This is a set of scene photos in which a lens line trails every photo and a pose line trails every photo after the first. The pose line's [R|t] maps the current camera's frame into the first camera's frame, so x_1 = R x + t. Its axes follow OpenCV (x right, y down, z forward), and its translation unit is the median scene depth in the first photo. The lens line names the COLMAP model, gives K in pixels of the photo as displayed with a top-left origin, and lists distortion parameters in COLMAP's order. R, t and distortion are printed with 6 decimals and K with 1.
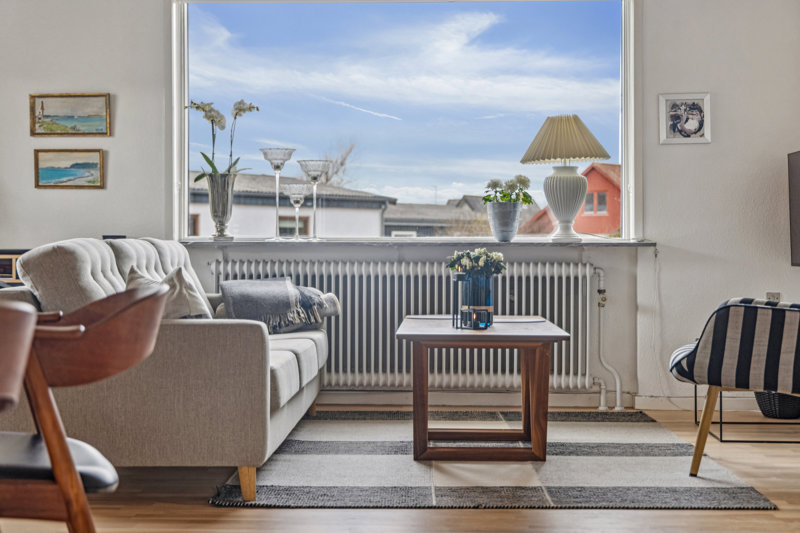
lens RADIAL K [[1407.6, 0, 400.7], [0, 1407.6, 261.9], [0, 0, 1]] dist [-0.010489, 0.000000]
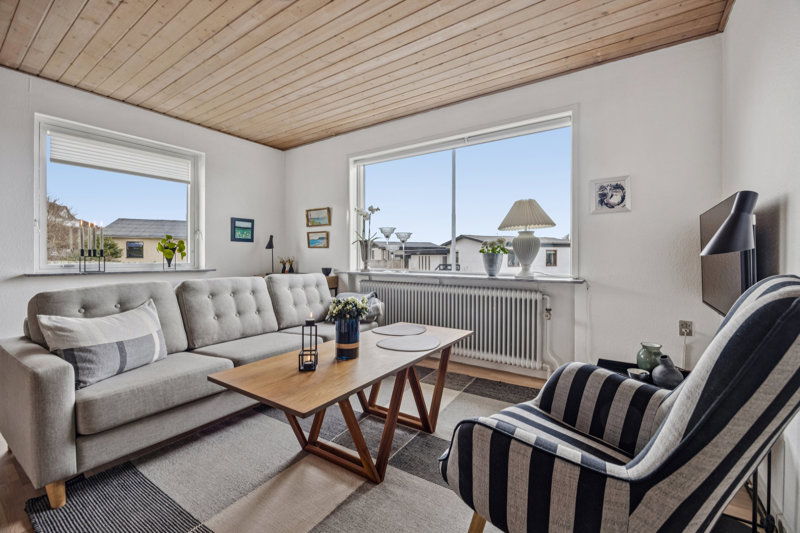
lens RADIAL K [[342.0, 0, 407.9], [0, 342.0, 258.5], [0, 0, 1]] dist [-0.008749, 0.001026]
pose [[0.855195, 0.004139, -0.518289, 0.206932], [-0.005248, 0.999986, -0.000674, -0.035210], [0.518279, 0.003296, 0.855205, 0.591501]]
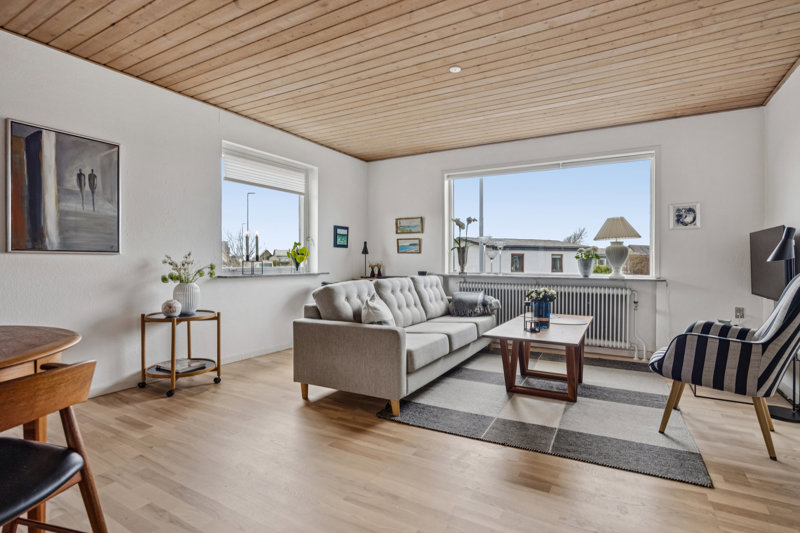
lens RADIAL K [[404.7, 0, 404.7], [0, 404.7, 265.4], [0, 0, 1]] dist [-0.019242, 0.000618]
pose [[0.887231, 0.007740, -0.461260, 0.114160], [-0.006653, 0.999970, 0.003984, -0.032970], [0.461277, -0.000466, 0.887256, 0.324193]]
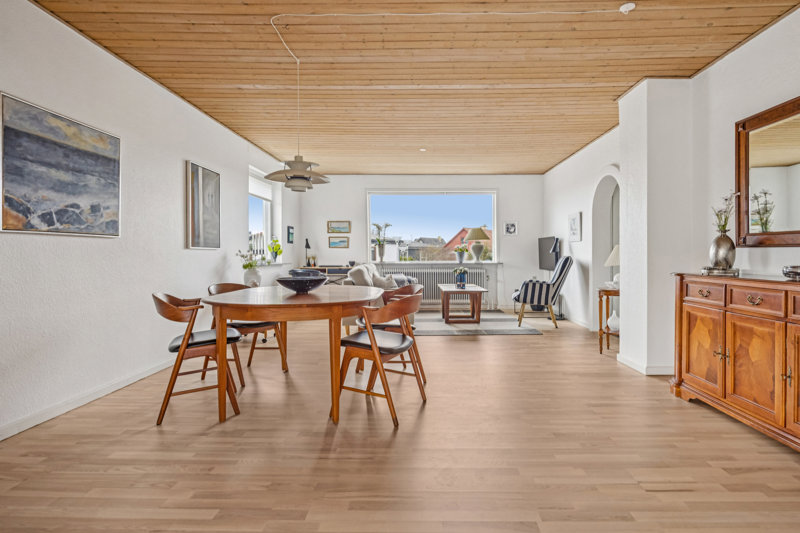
lens RADIAL K [[473.9, 0, 413.4], [0, 473.9, 253.4], [0, 0, 1]] dist [-0.004428, -0.000094]
pose [[0.999167, -0.002481, 0.040737, -0.097566], [0.002871, 0.999951, -0.009511, -0.026953], [-0.040712, 0.009620, 0.999125, -0.208118]]
